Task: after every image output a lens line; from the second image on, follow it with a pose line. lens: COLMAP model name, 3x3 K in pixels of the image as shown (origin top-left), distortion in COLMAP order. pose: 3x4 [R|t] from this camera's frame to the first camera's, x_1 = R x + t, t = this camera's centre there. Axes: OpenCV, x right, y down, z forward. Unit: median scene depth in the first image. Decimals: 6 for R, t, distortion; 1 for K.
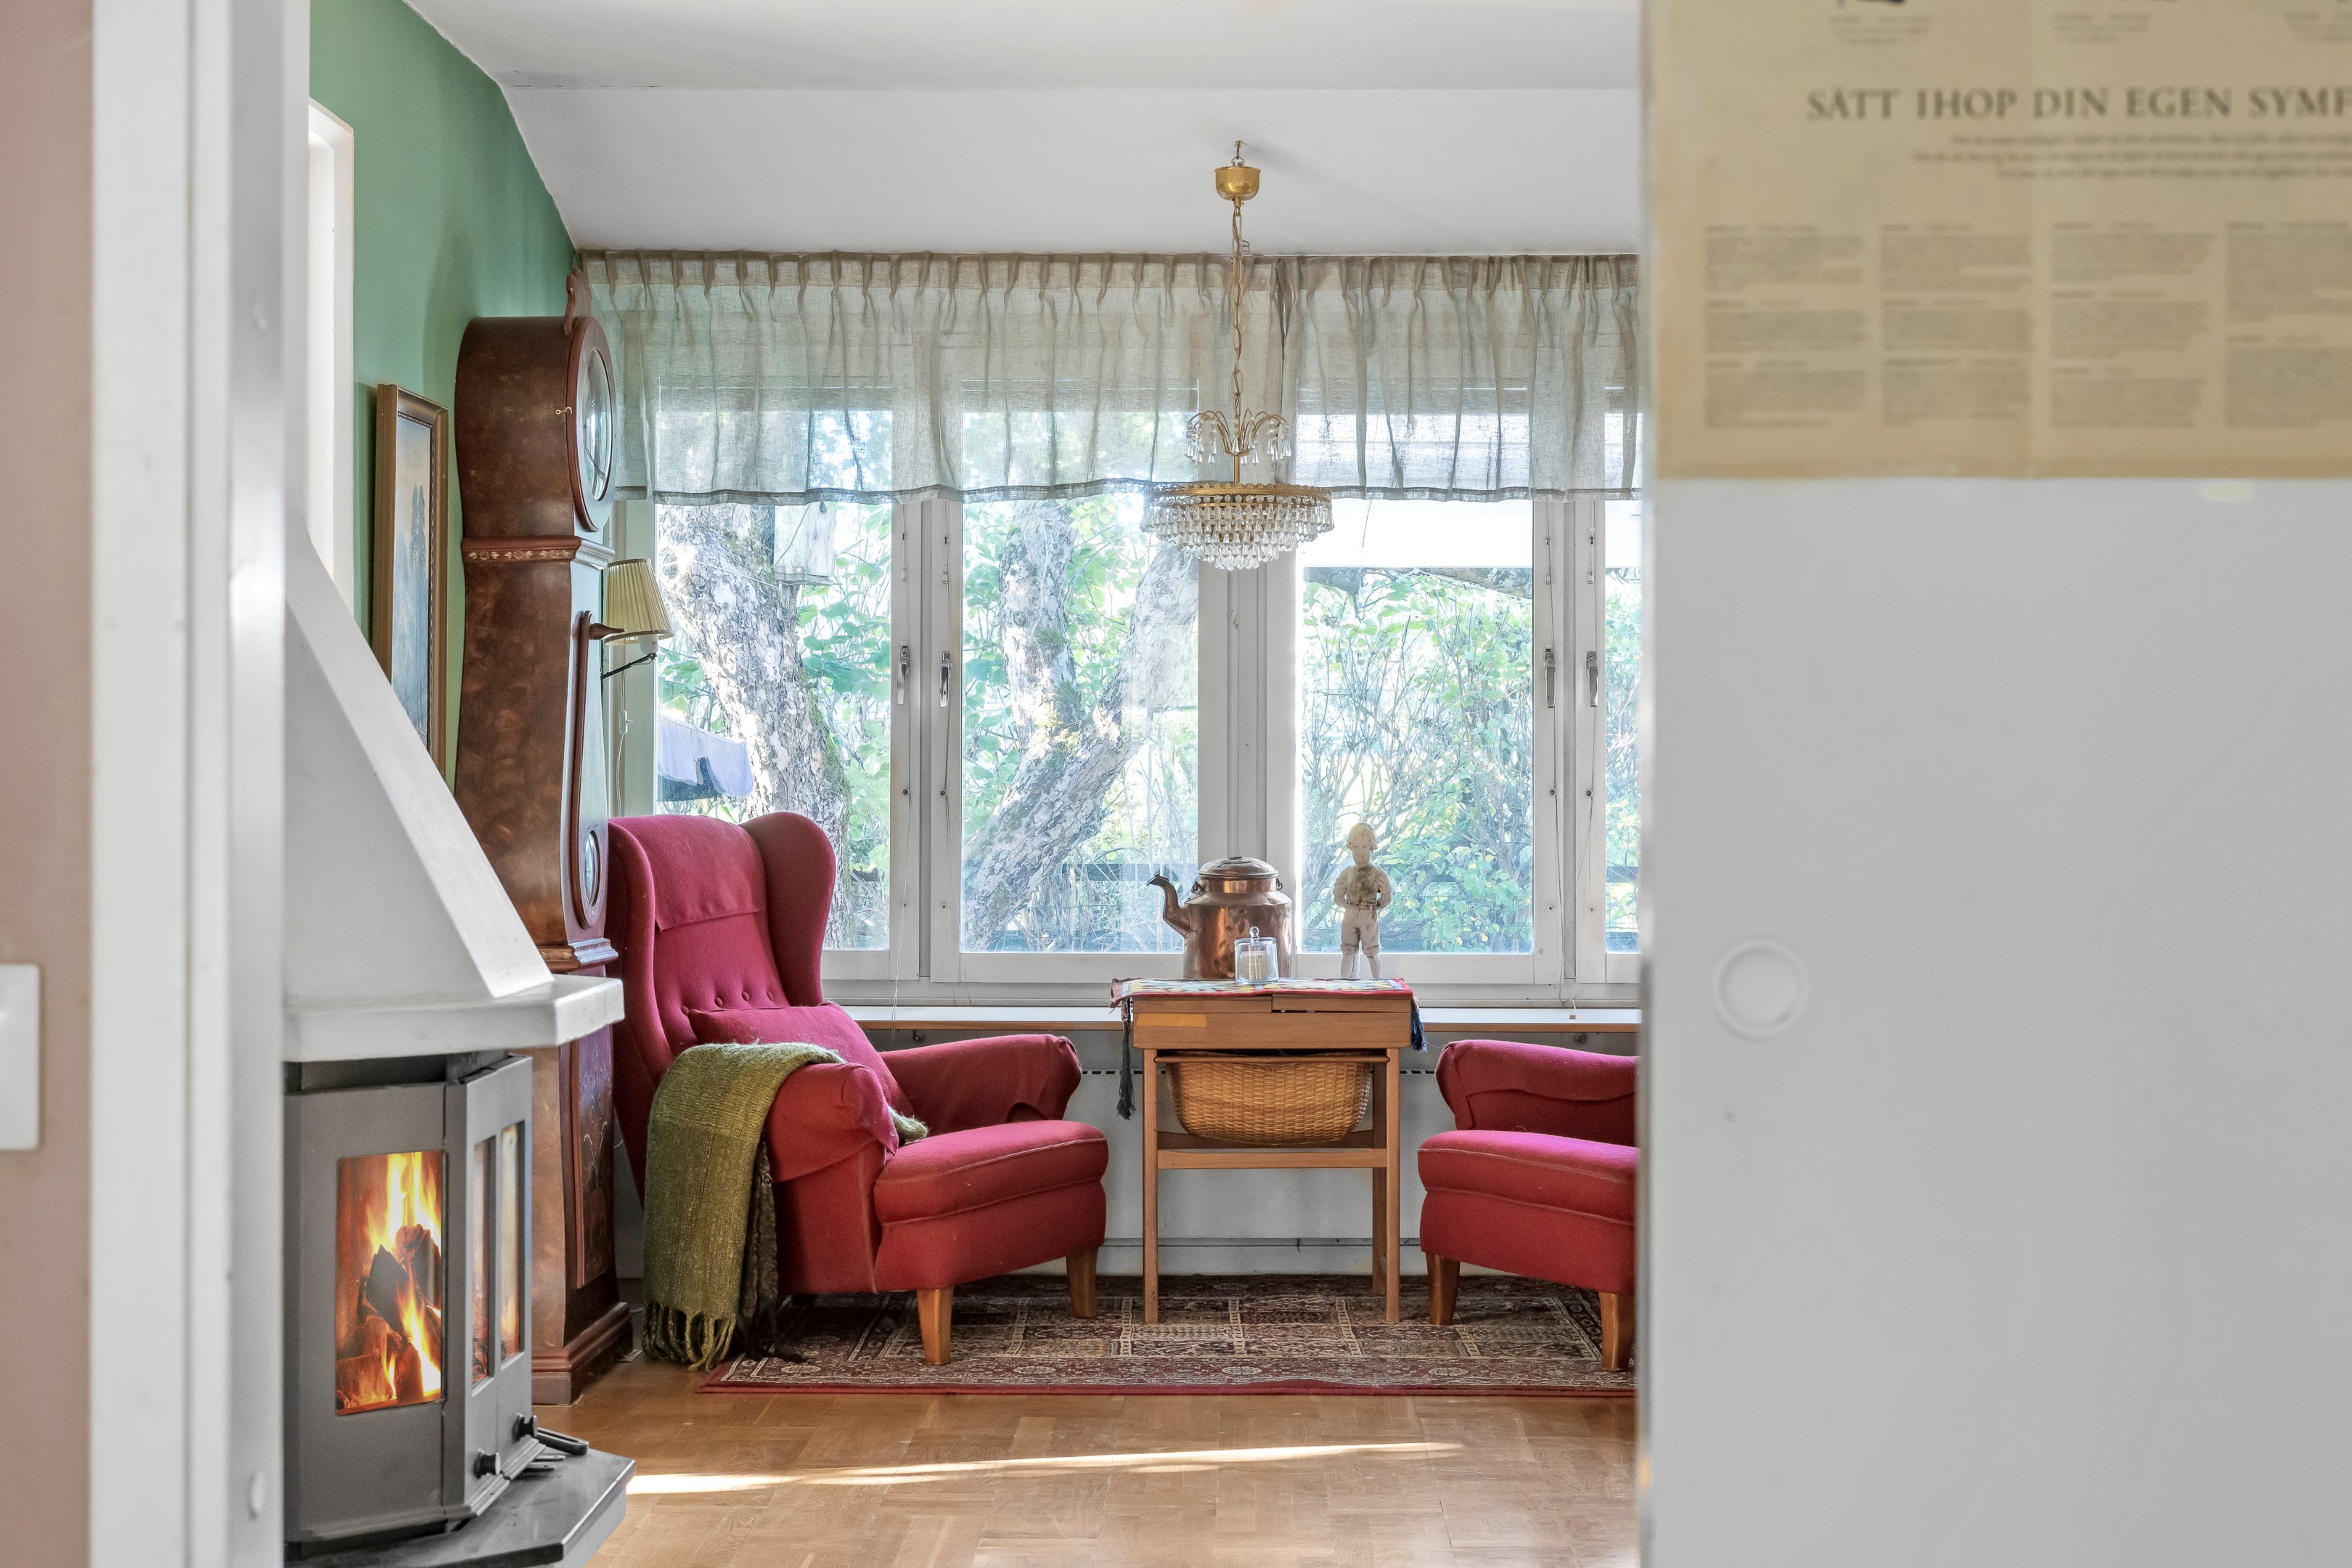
lens RADIAL K [[3258.4, 0, 1176.0], [0, 3258.4, 784.0], [0, 0, 1]] dist [-0.019836, -0.006012]
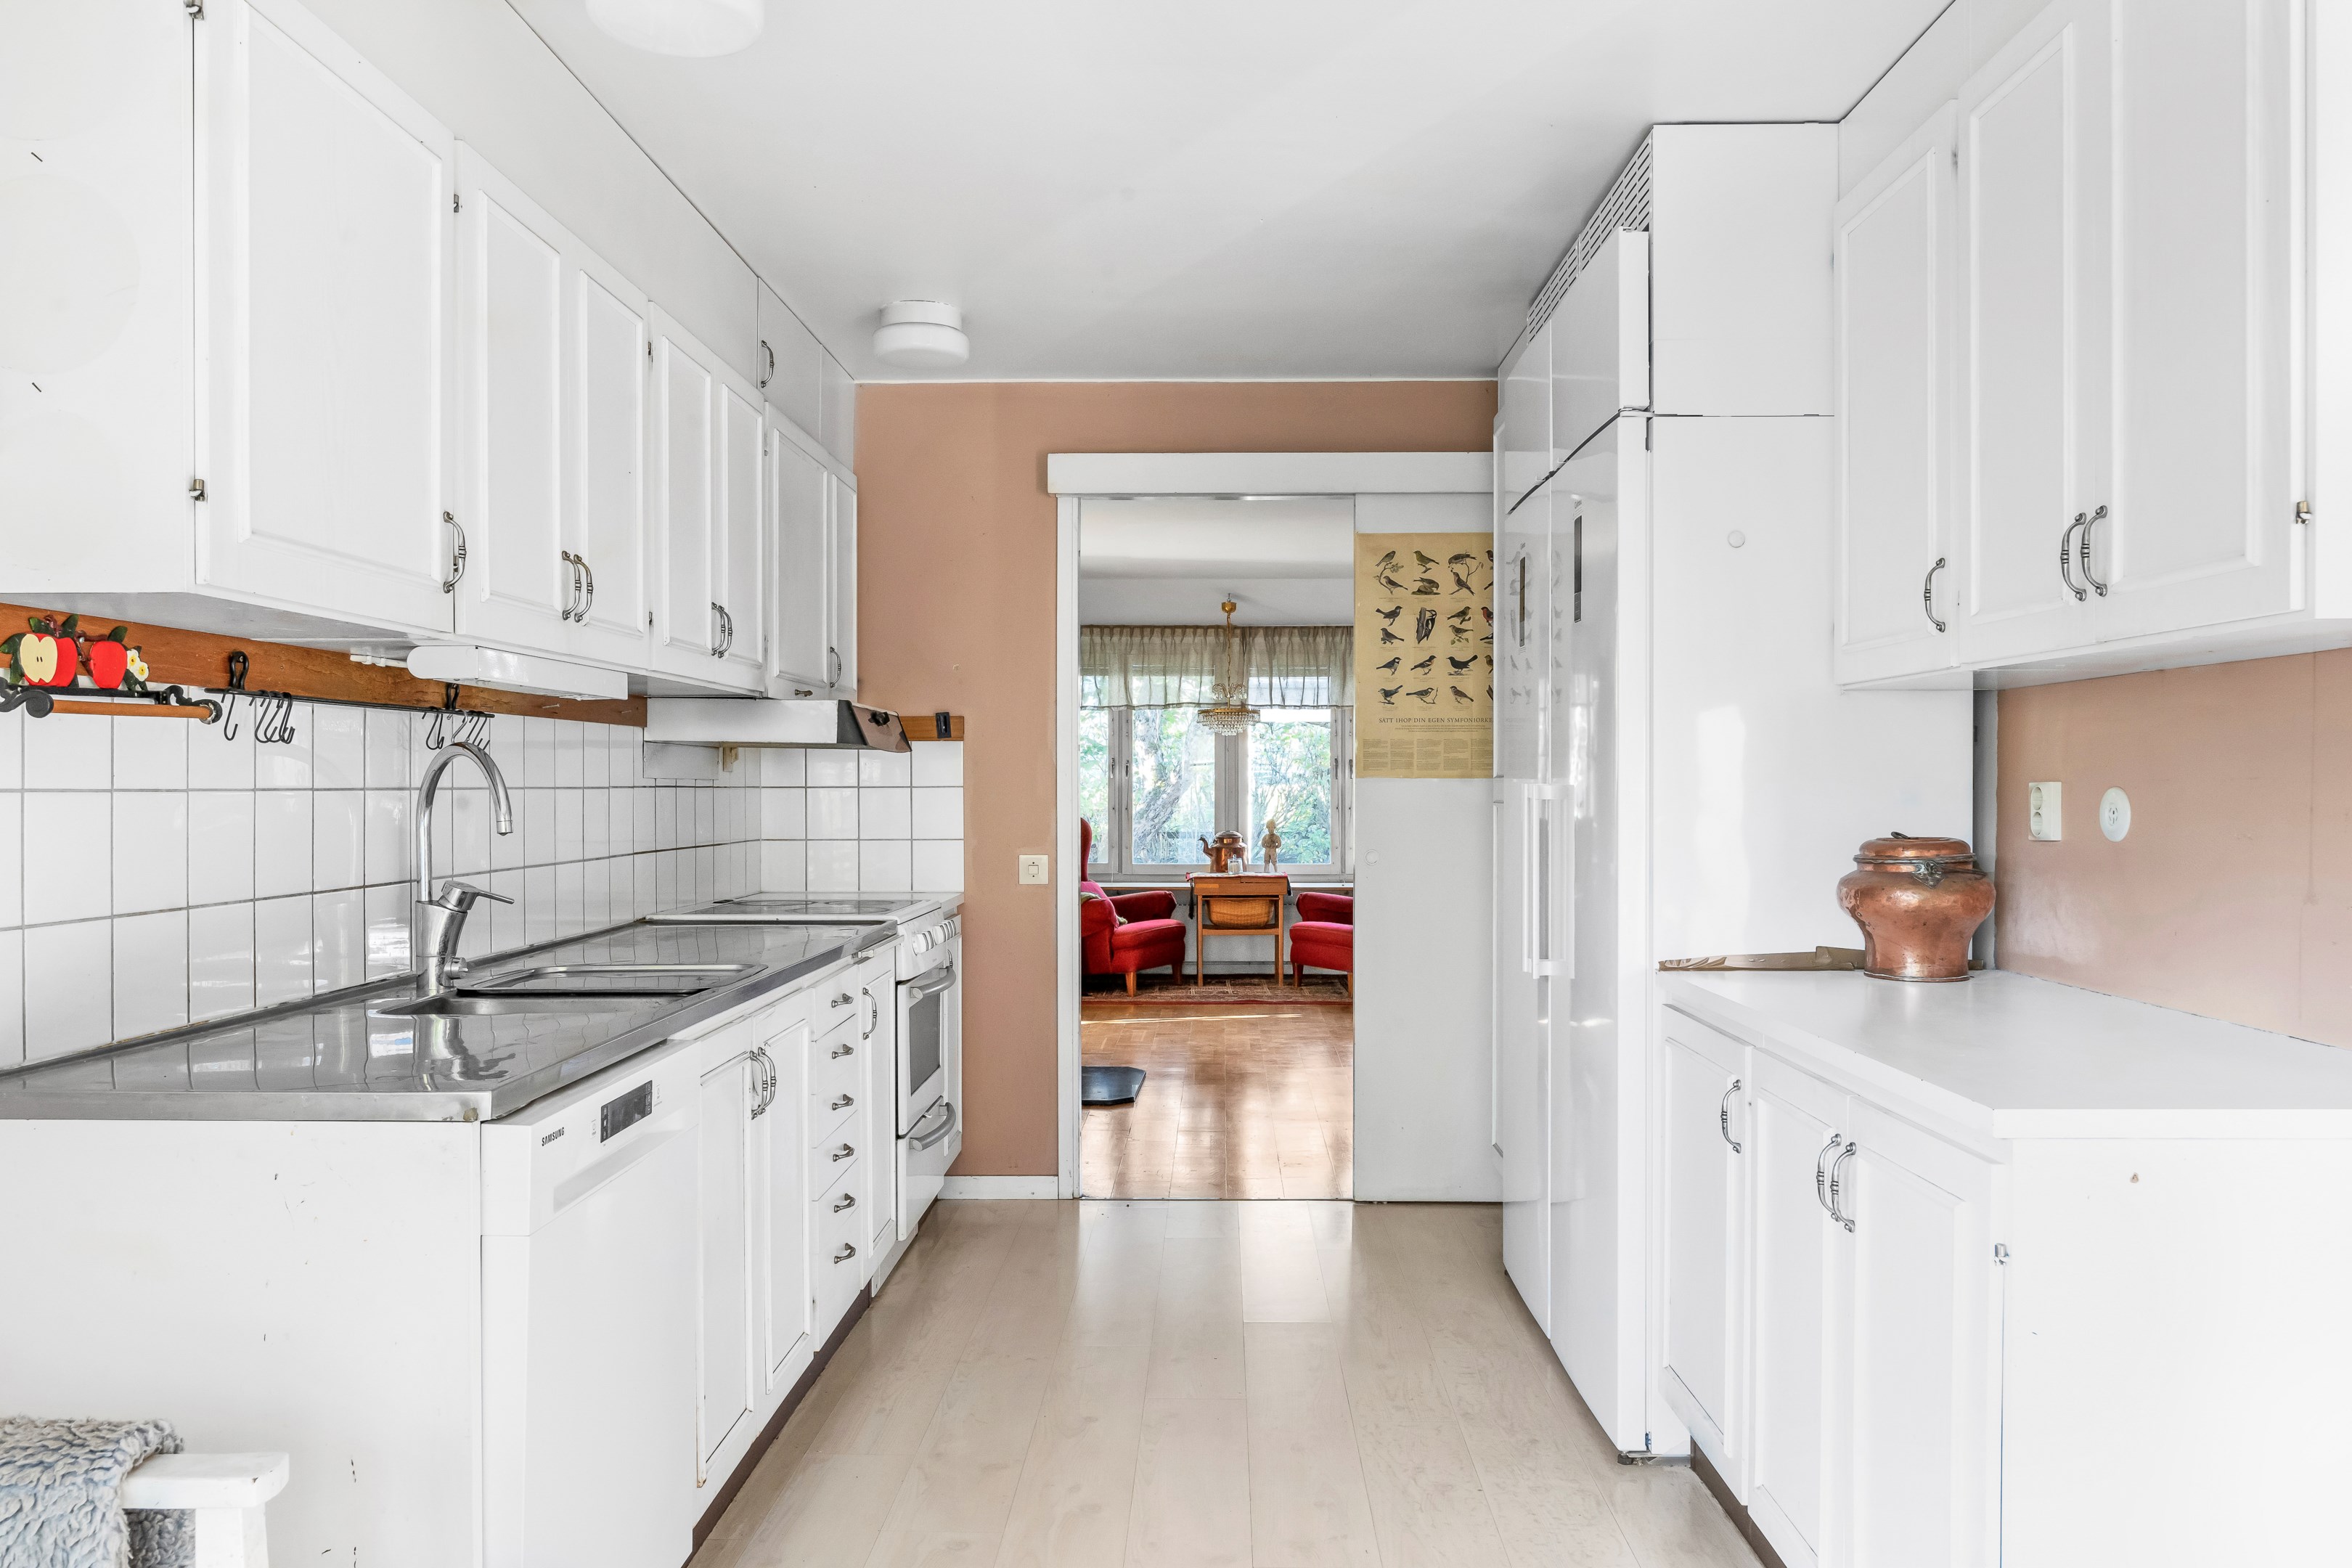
lens RADIAL K [[1527.9, 0, 1176.0], [0, 1527.9, 784.0], [0, 0, 1]] dist [-0.000825, -0.000280]
pose [[0.999943, -0.001088, -0.010580, -0.014158], [0.001029, 0.999984, -0.005560, -0.012537], [0.010586, 0.005549, 0.999929, -0.384181]]
